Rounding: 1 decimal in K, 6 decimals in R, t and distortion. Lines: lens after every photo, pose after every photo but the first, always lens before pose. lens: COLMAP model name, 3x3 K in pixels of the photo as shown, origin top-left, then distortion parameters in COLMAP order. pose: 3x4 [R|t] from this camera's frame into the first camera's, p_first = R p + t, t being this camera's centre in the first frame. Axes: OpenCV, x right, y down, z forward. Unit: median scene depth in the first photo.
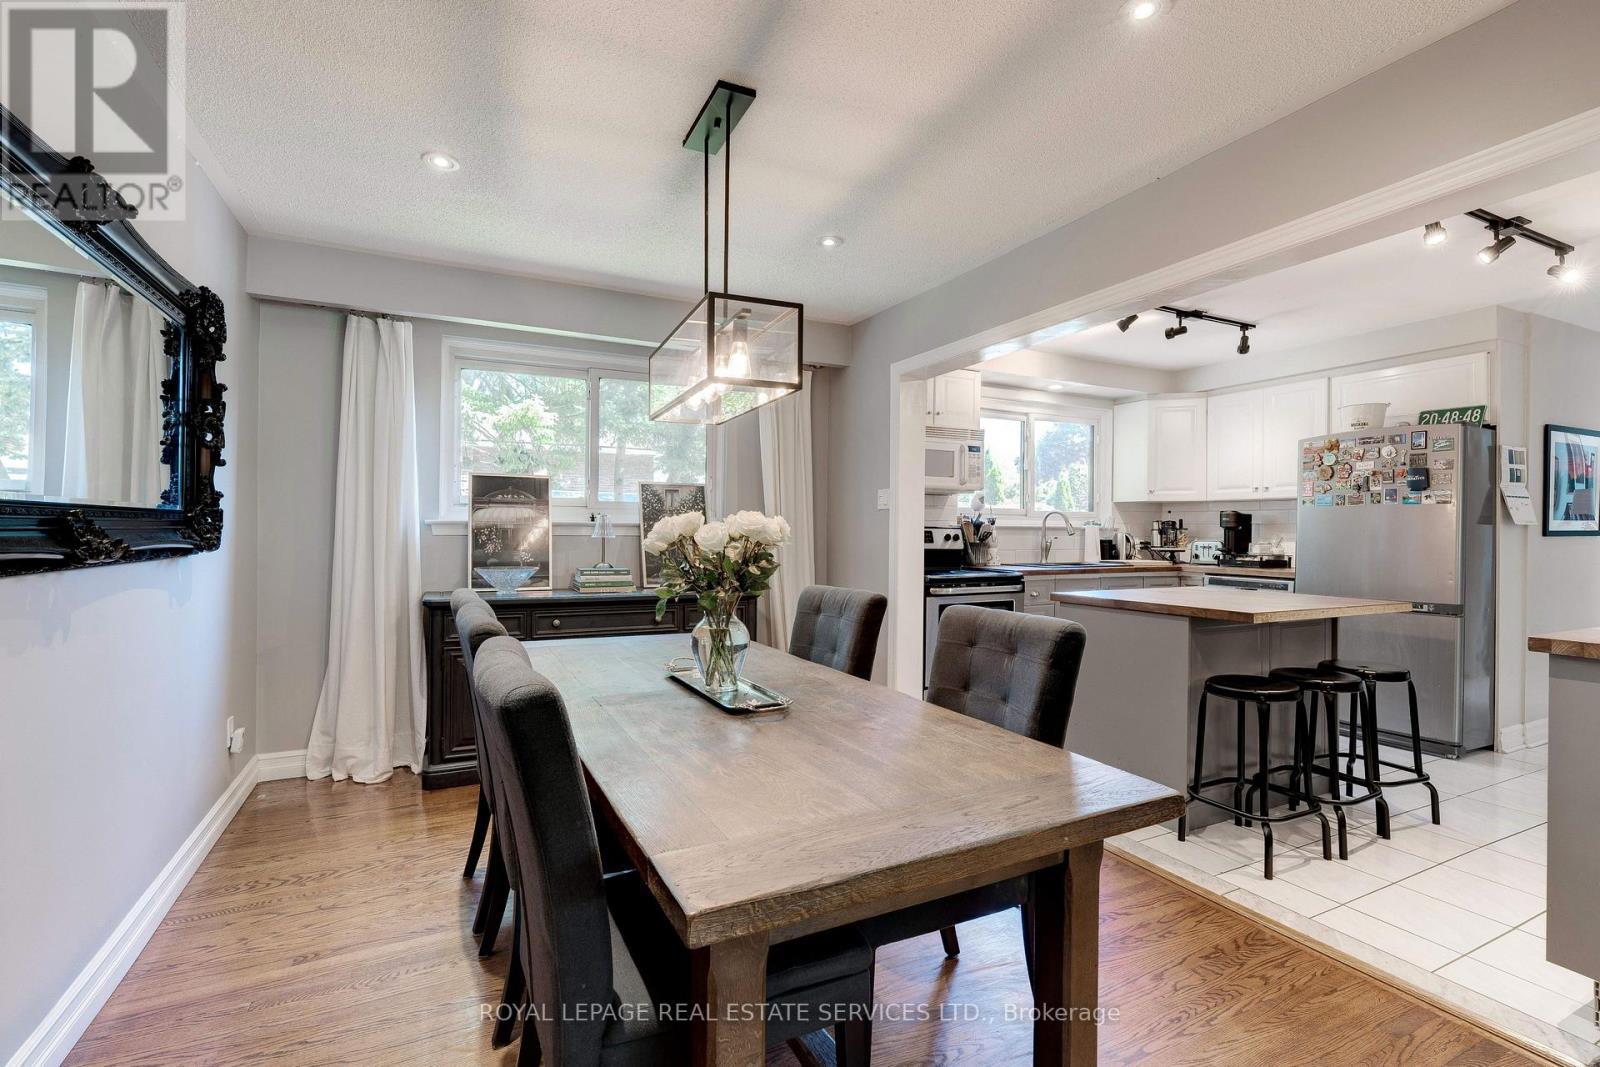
lens RADIAL K [[720.7, 0, 796.5], [0, 720.7, 534.5], [0, 0, 1]] dist [-0.004729, 0.000531]
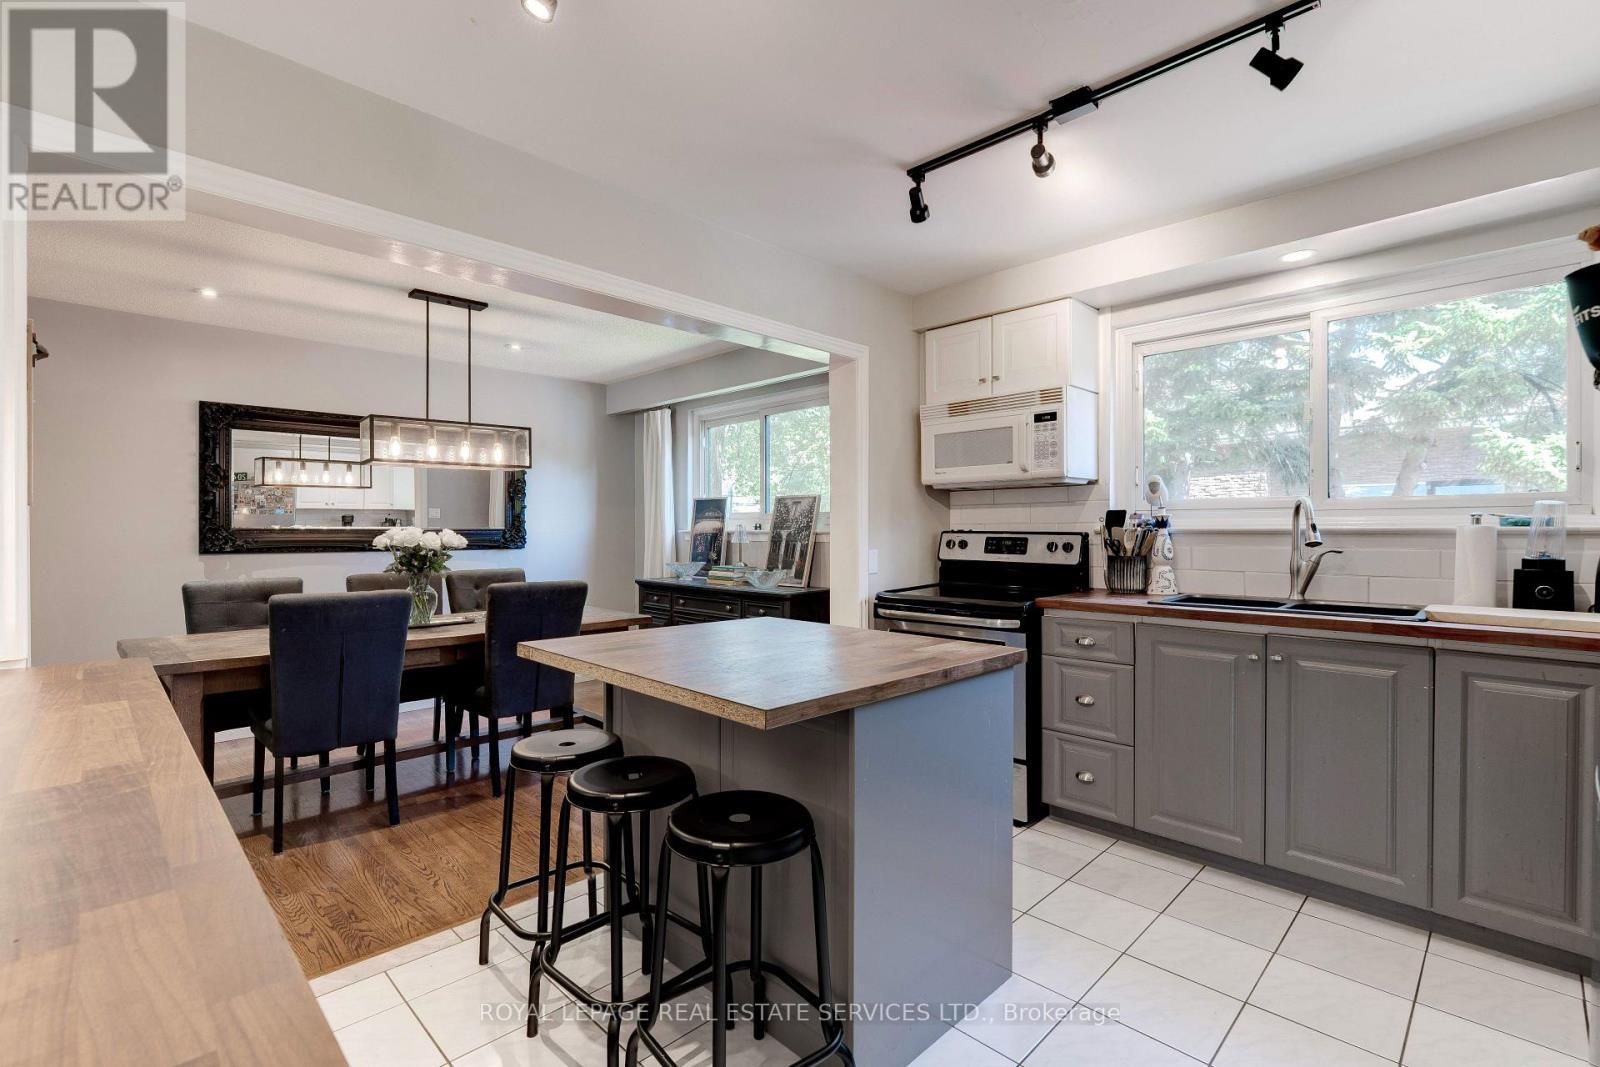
lens RADIAL K [[720.7, 0, 786.9], [0, 720.7, 545.4], [0, 0, 1]] dist [-0.004729, 0.000531]
pose [[0.308647, 0.011280, -0.951110, 0.831542], [-0.005132, 0.999935, 0.010194, -0.003546], [0.951163, 0.001735, 0.308685, 0.568259]]
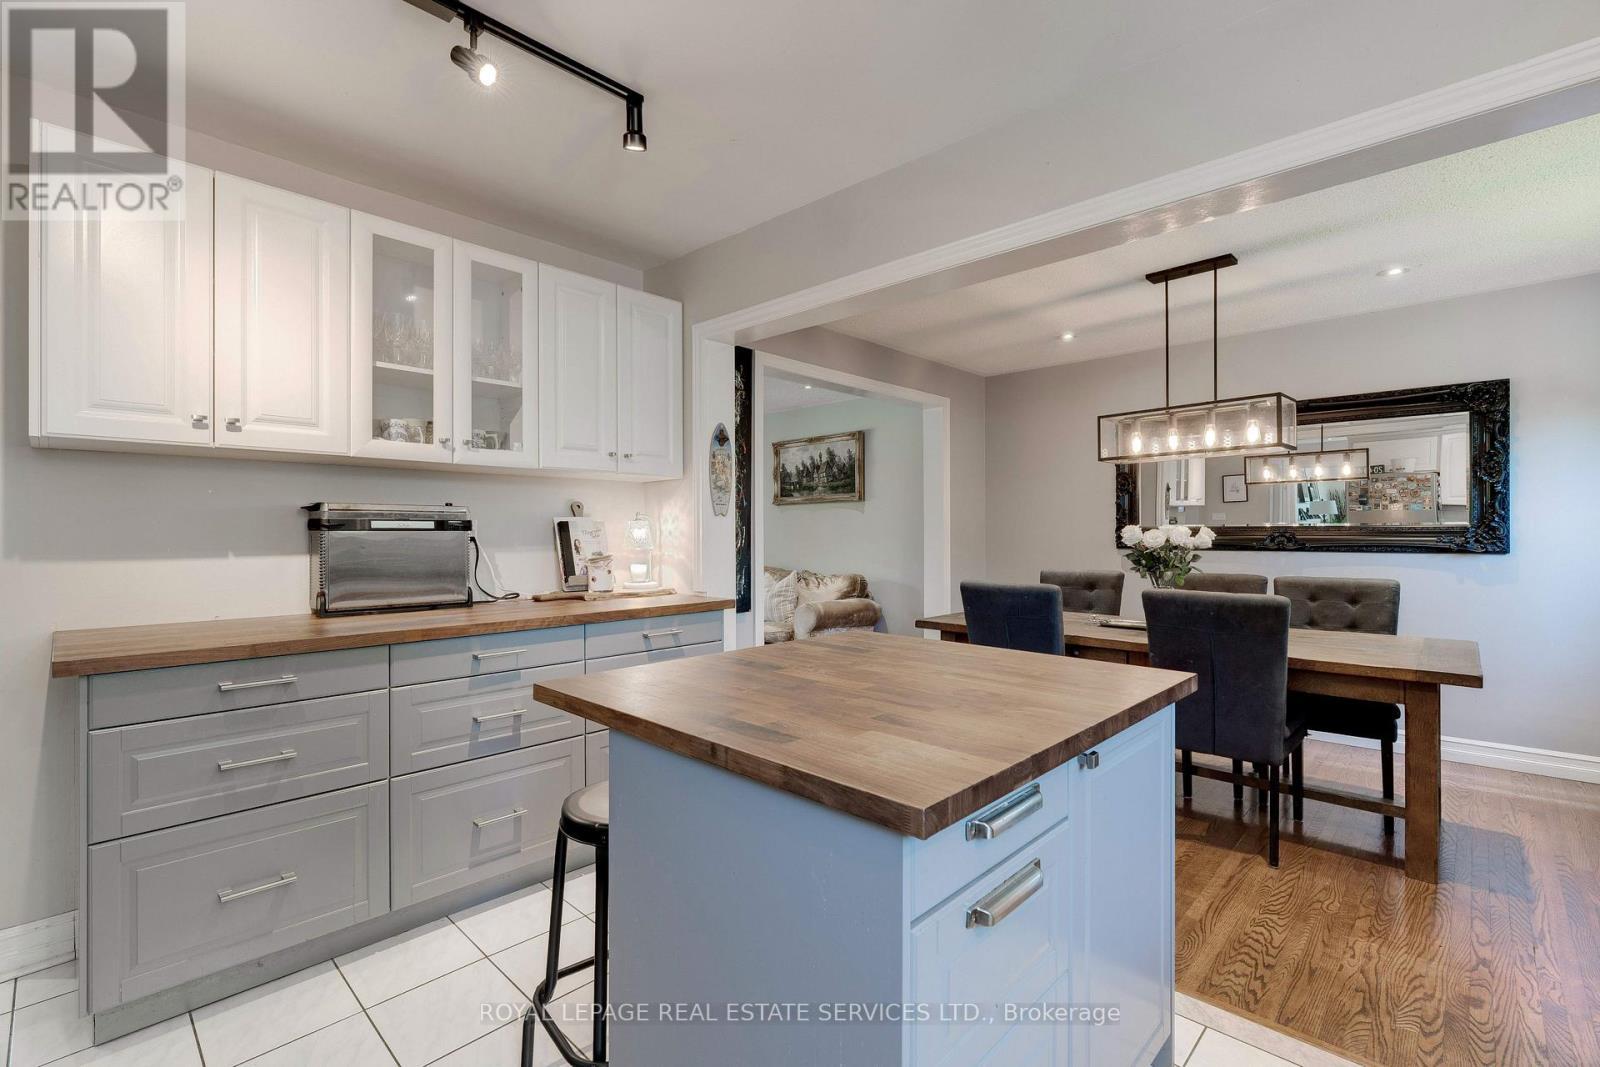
lens RADIAL K [[720.7, 0, 792.9], [0, 720.7, 525.7], [0, 0, 1]] dist [-0.004729, 0.000531]
pose [[-0.939925, -0.004775, -0.341348, 0.560497], [-0.003278, 0.999982, -0.004963, -0.007555], [0.341366, -0.003546, -0.939924, 0.998539]]
